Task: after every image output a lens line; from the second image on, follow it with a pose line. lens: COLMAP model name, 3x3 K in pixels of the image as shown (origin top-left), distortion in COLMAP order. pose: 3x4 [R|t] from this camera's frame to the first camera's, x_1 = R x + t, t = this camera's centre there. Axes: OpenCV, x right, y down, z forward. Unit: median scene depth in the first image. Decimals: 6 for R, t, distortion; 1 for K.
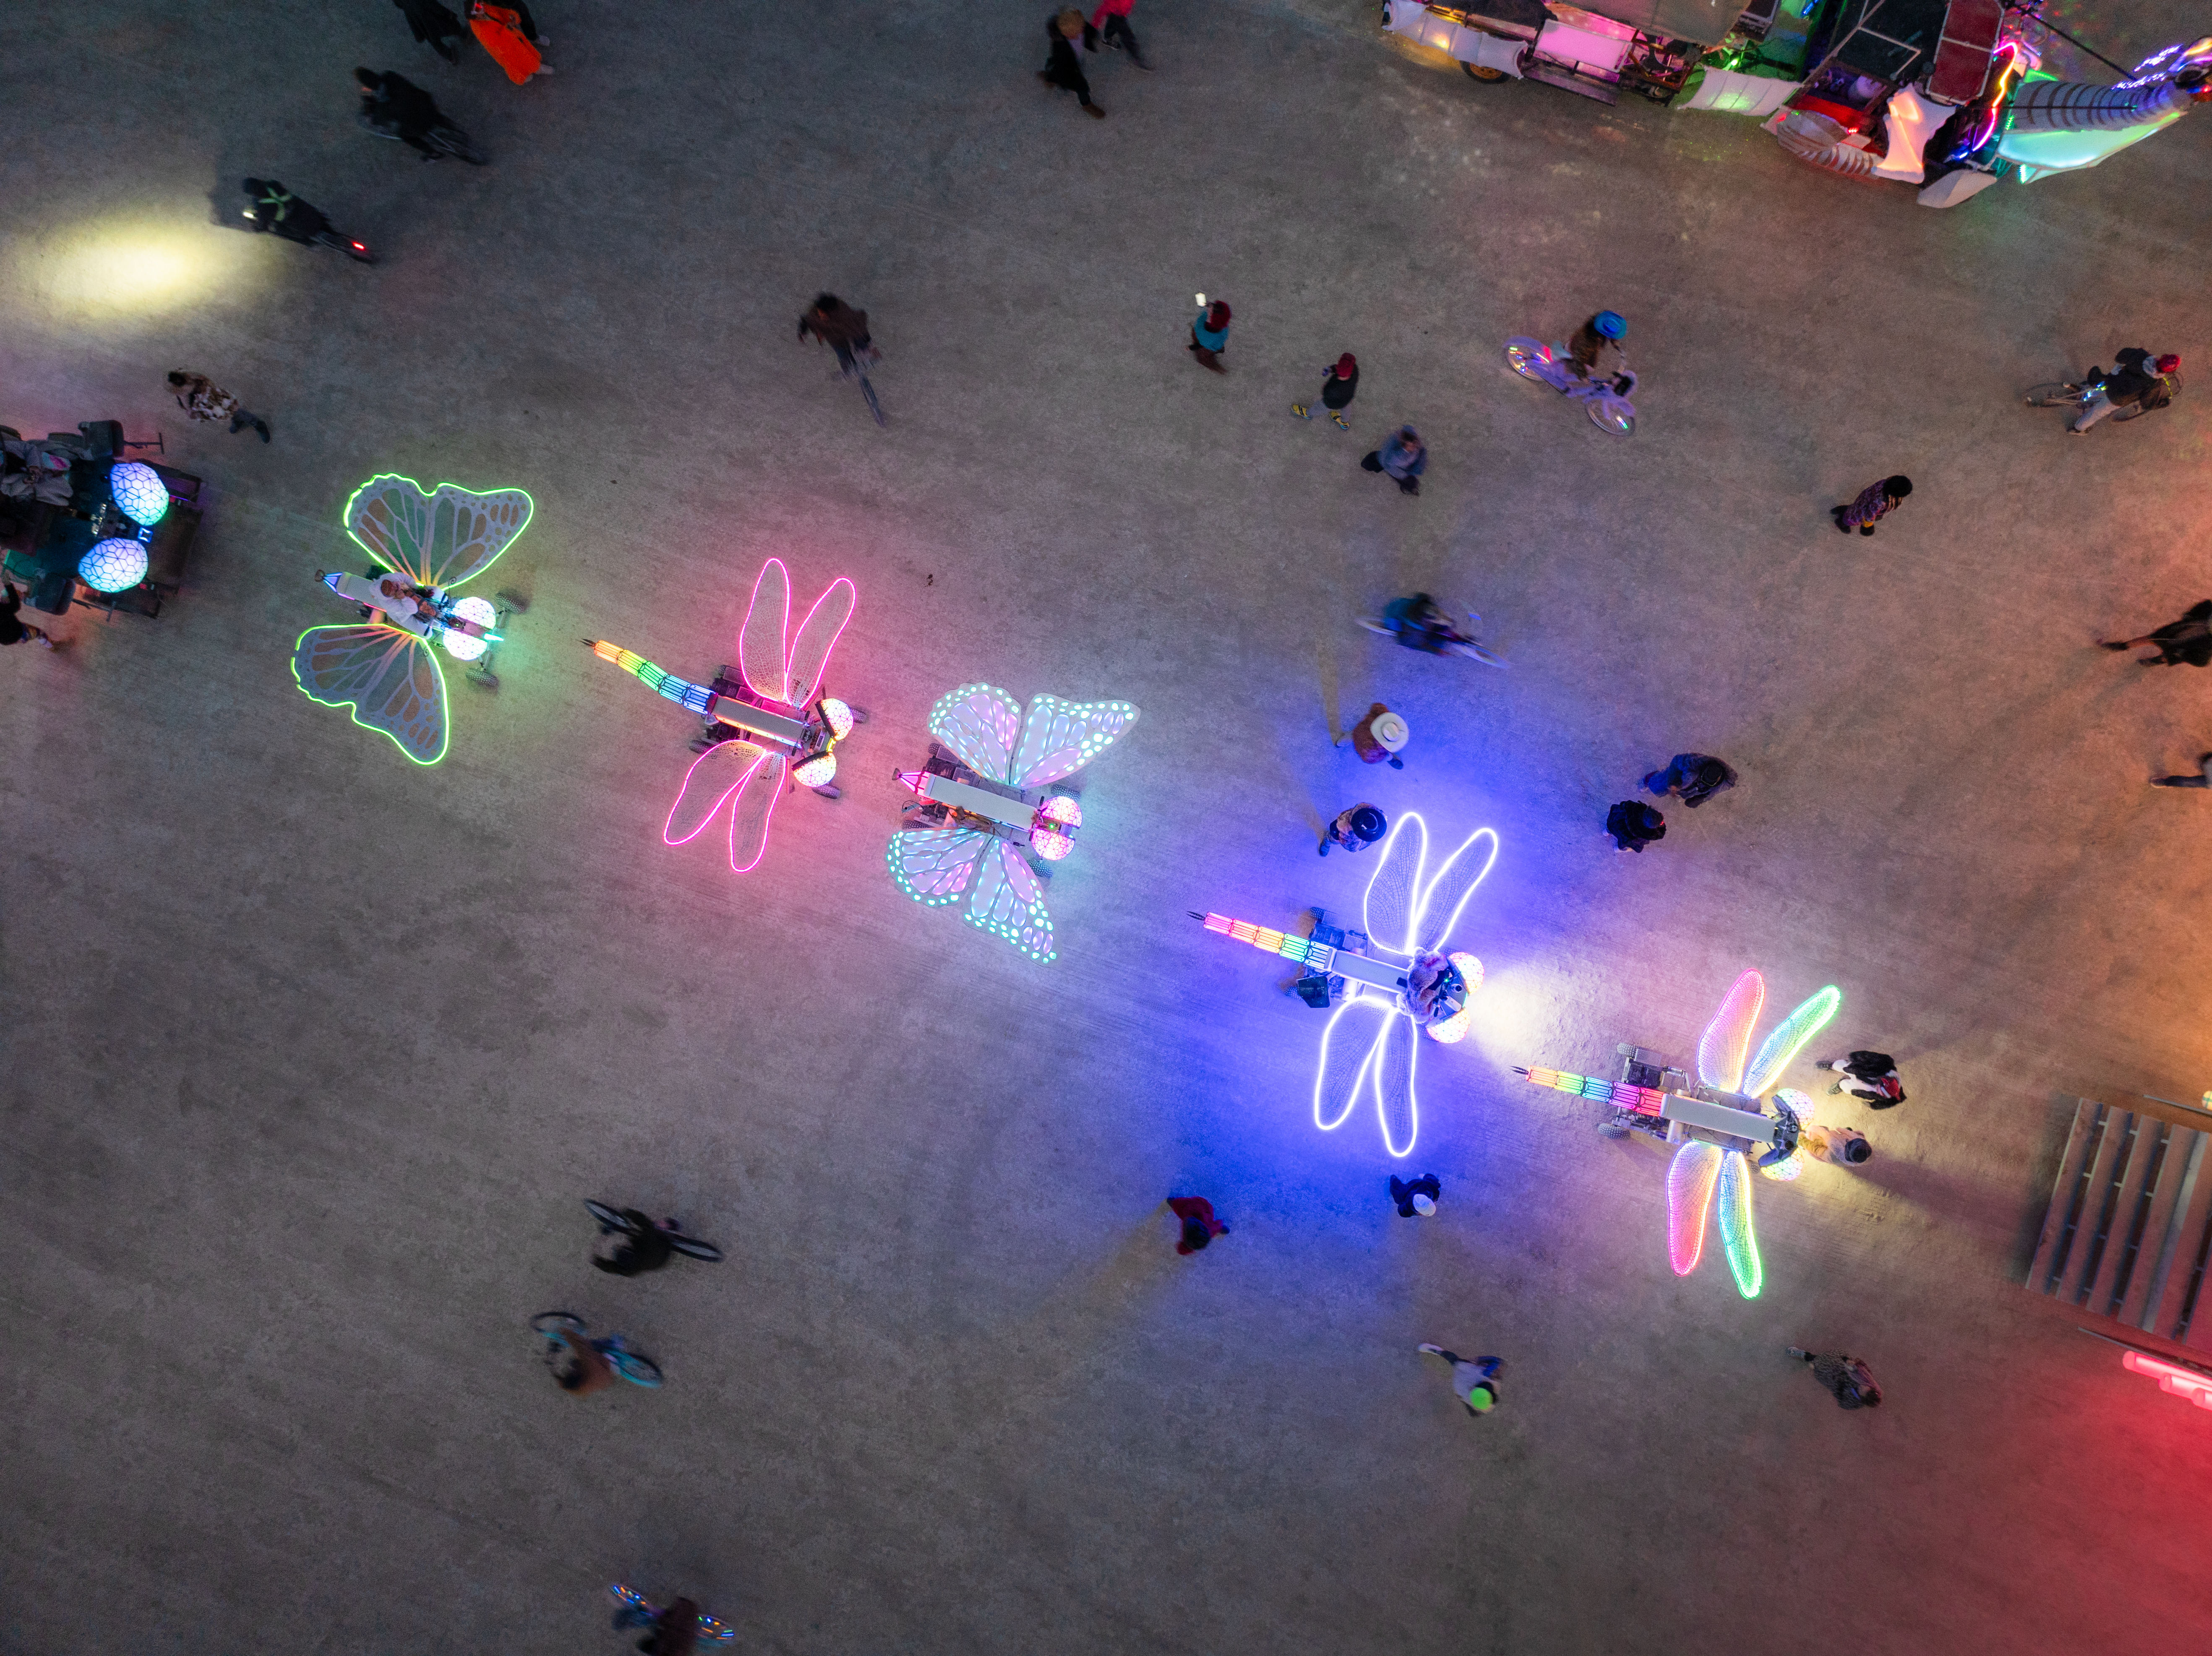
lens RADIAL K [[1615.4, 0, 1106.0], [0, 1615.4, 828.0], [0, 0, 1]] dist [-0.013355, 0.002251]
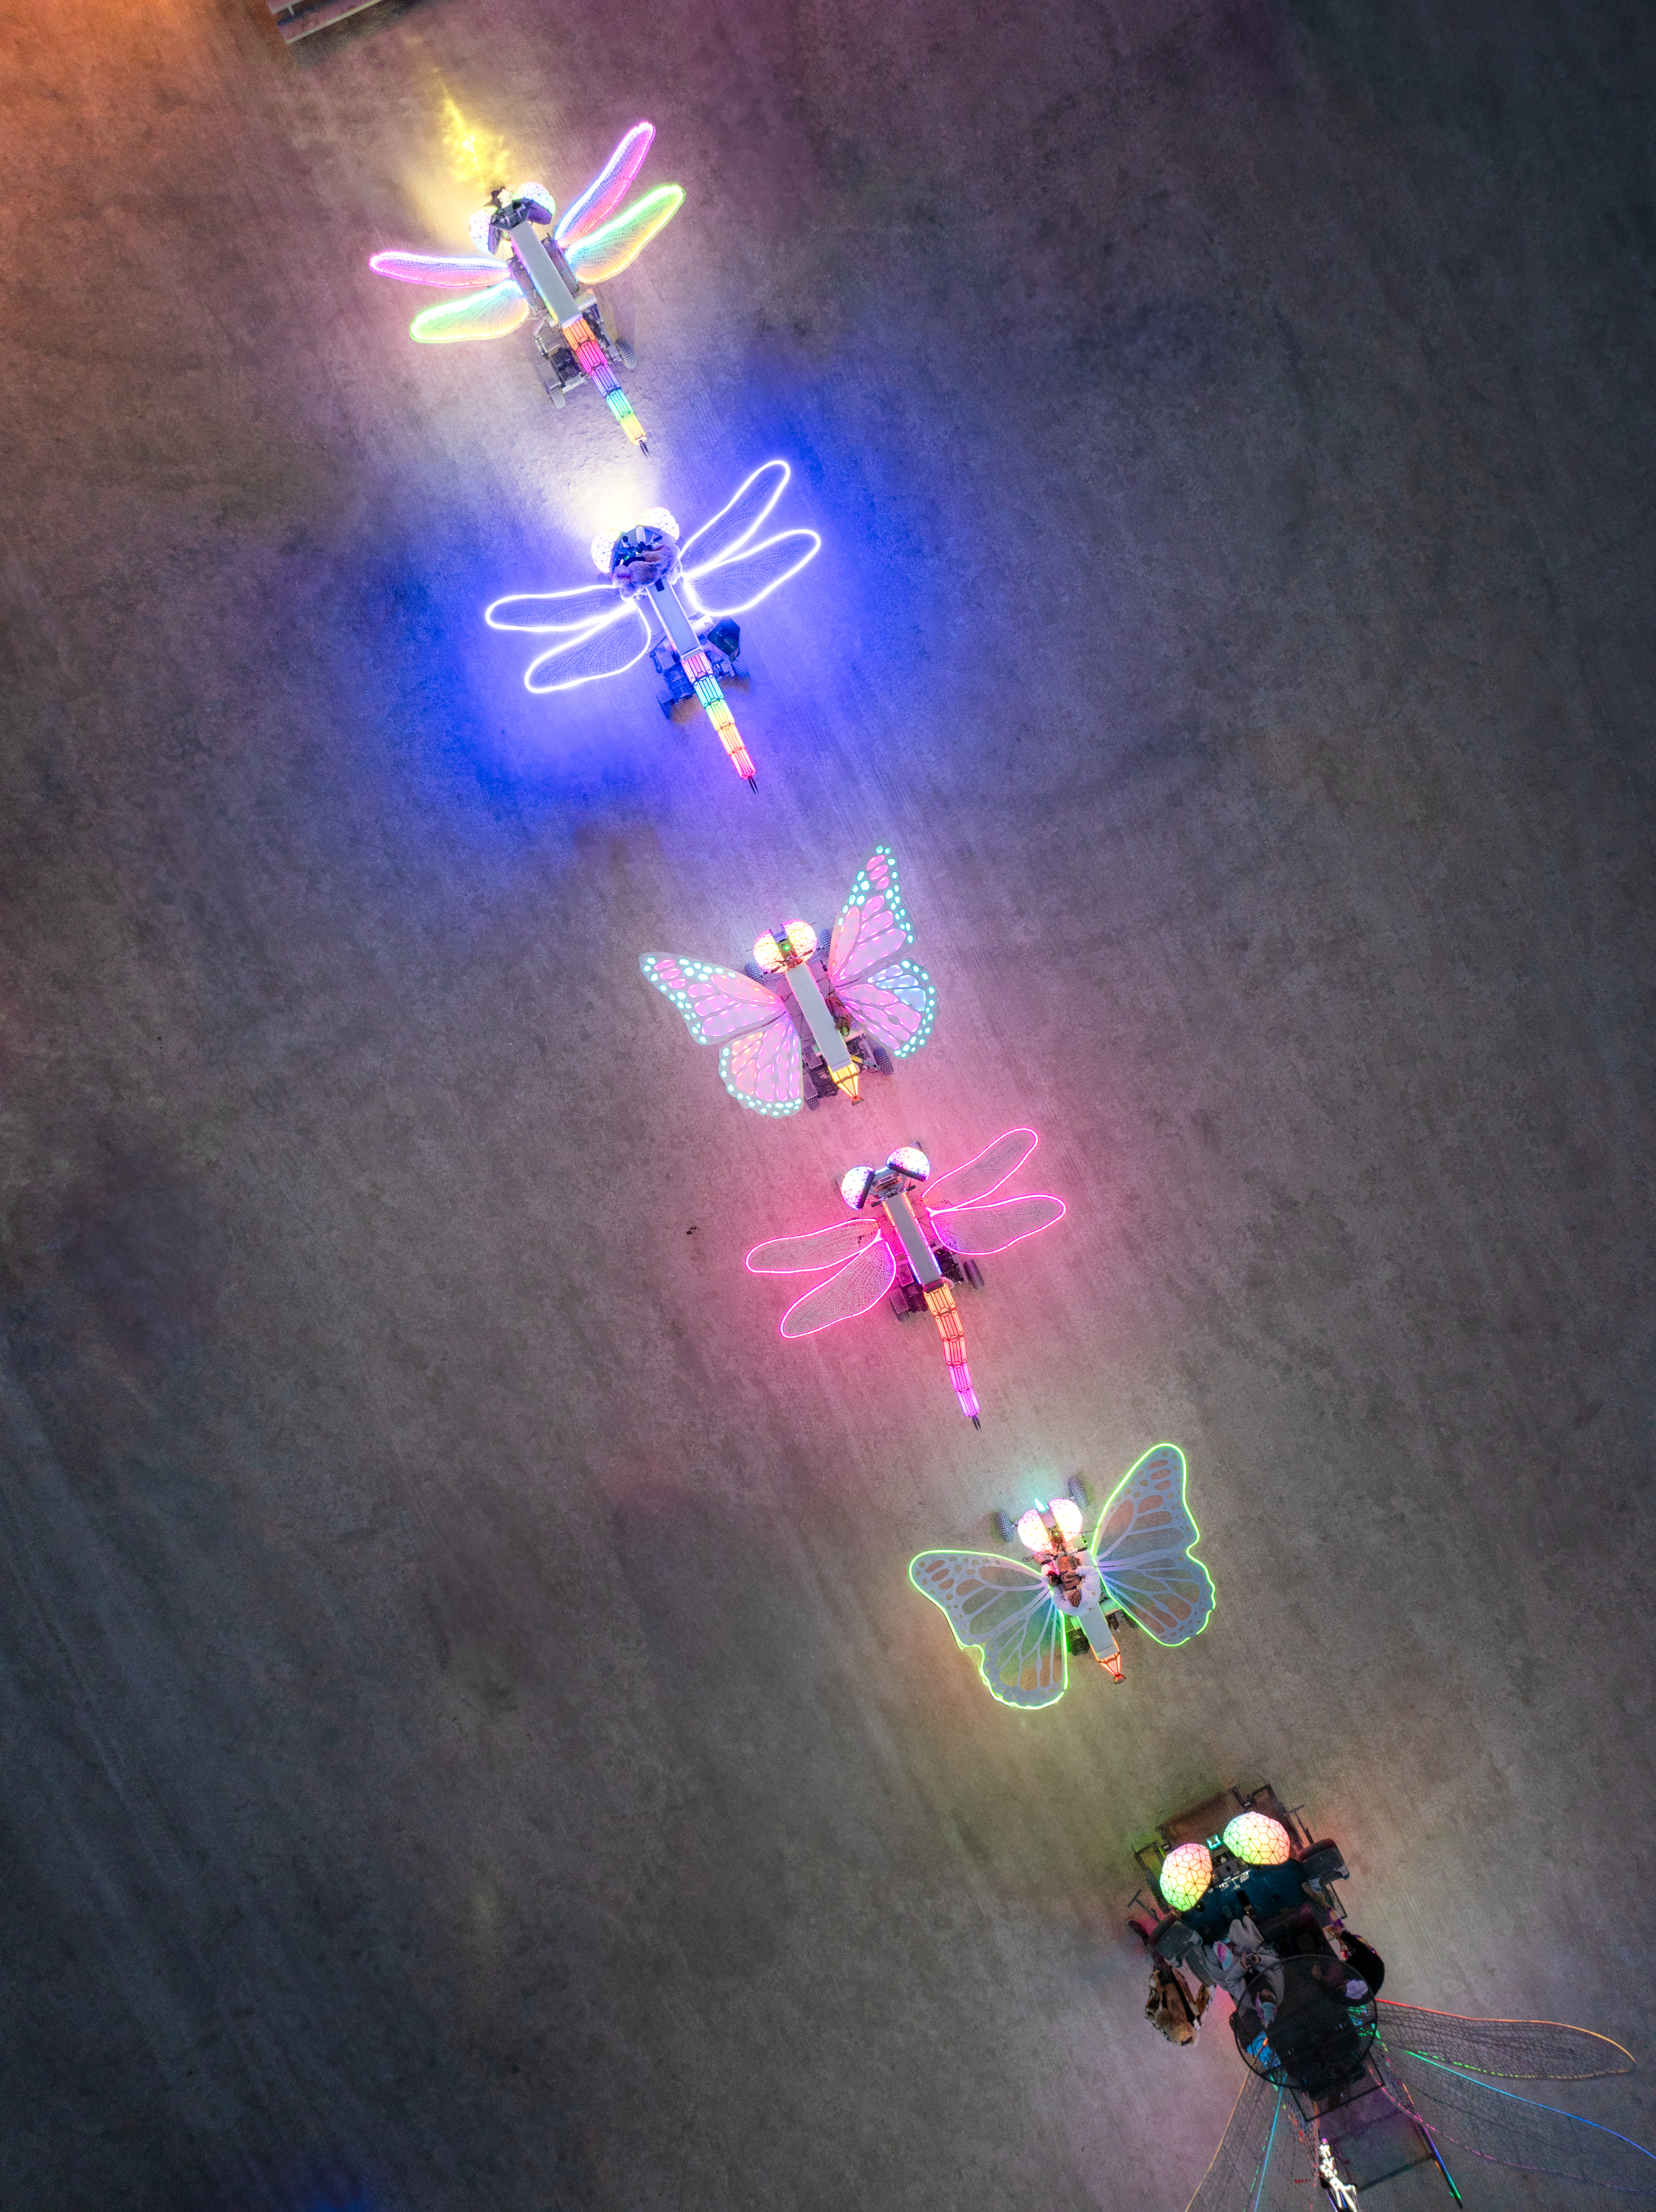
lens RADIAL K [[1615.4, 0, 828.0], [0, 1615.4, 1106.0], [0, 0, 1]] dist [-0.013355, 0.002251]
pose [[-0.688161, -0.725194, 0.022976, -0.140998], [0.724846, -0.685739, 0.066037, -0.112336], [-0.032134, 0.062098, 0.997553, 0.013793]]
